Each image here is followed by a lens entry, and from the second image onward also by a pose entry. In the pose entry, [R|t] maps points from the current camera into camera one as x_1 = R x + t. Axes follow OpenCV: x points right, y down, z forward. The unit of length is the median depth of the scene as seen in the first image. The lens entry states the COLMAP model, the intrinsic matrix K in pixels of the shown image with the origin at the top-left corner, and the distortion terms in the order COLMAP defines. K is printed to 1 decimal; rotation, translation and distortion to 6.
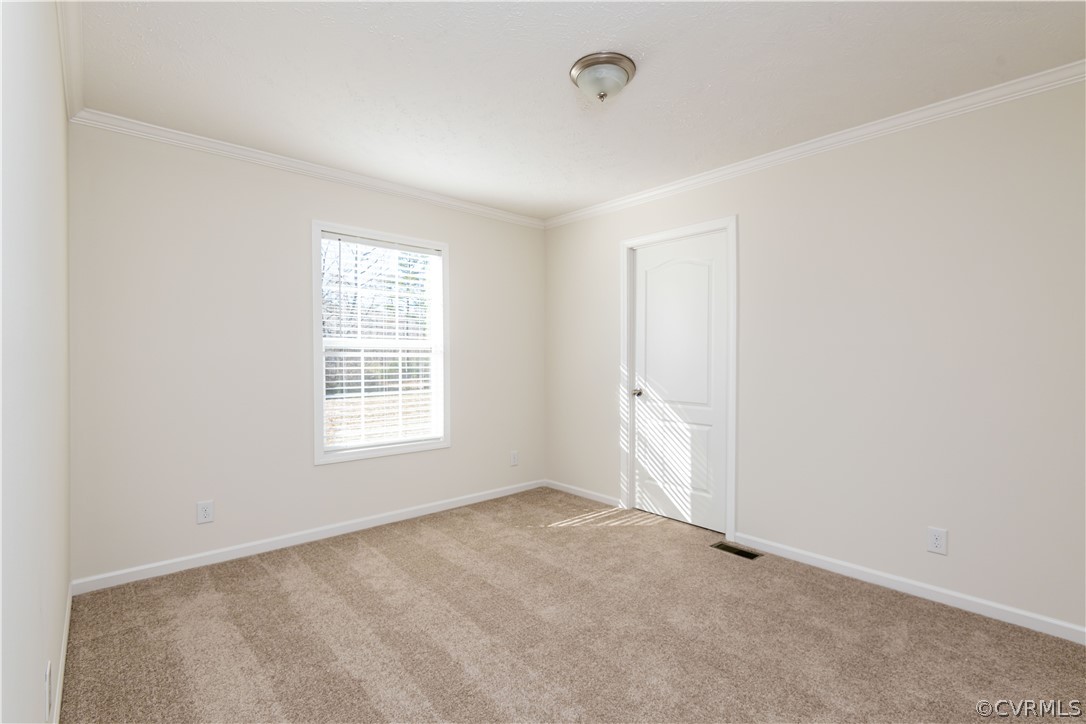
lens RADIAL K [[498.9, 0, 547.8], [0, 498.9, 354.6], [0, 0, 1]] dist [0.022739, -0.009506]
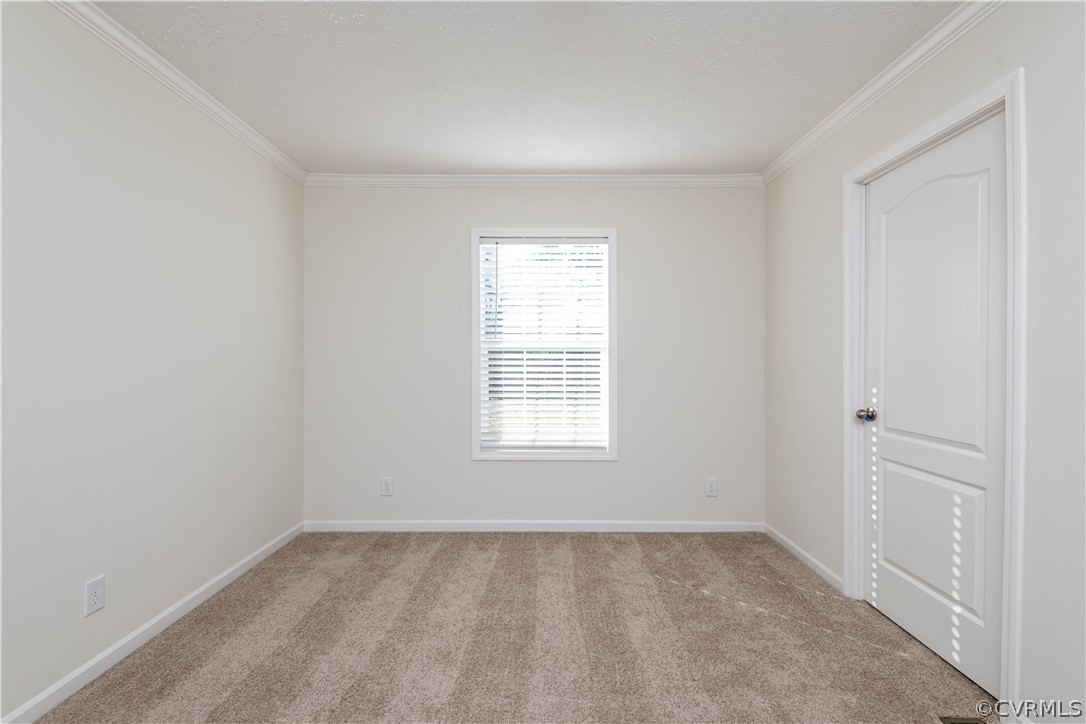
lens RADIAL K [[498.9, 0, 541.7], [0, 498.9, 360.4], [0, 0, 1]] dist [0.022739, -0.009506]
pose [[0.746685, 0.002963, -0.665171, 0.341775], [0.002109, 0.999975, 0.006823, 0.002989], [0.665174, -0.006497, 0.746660, 0.312891]]
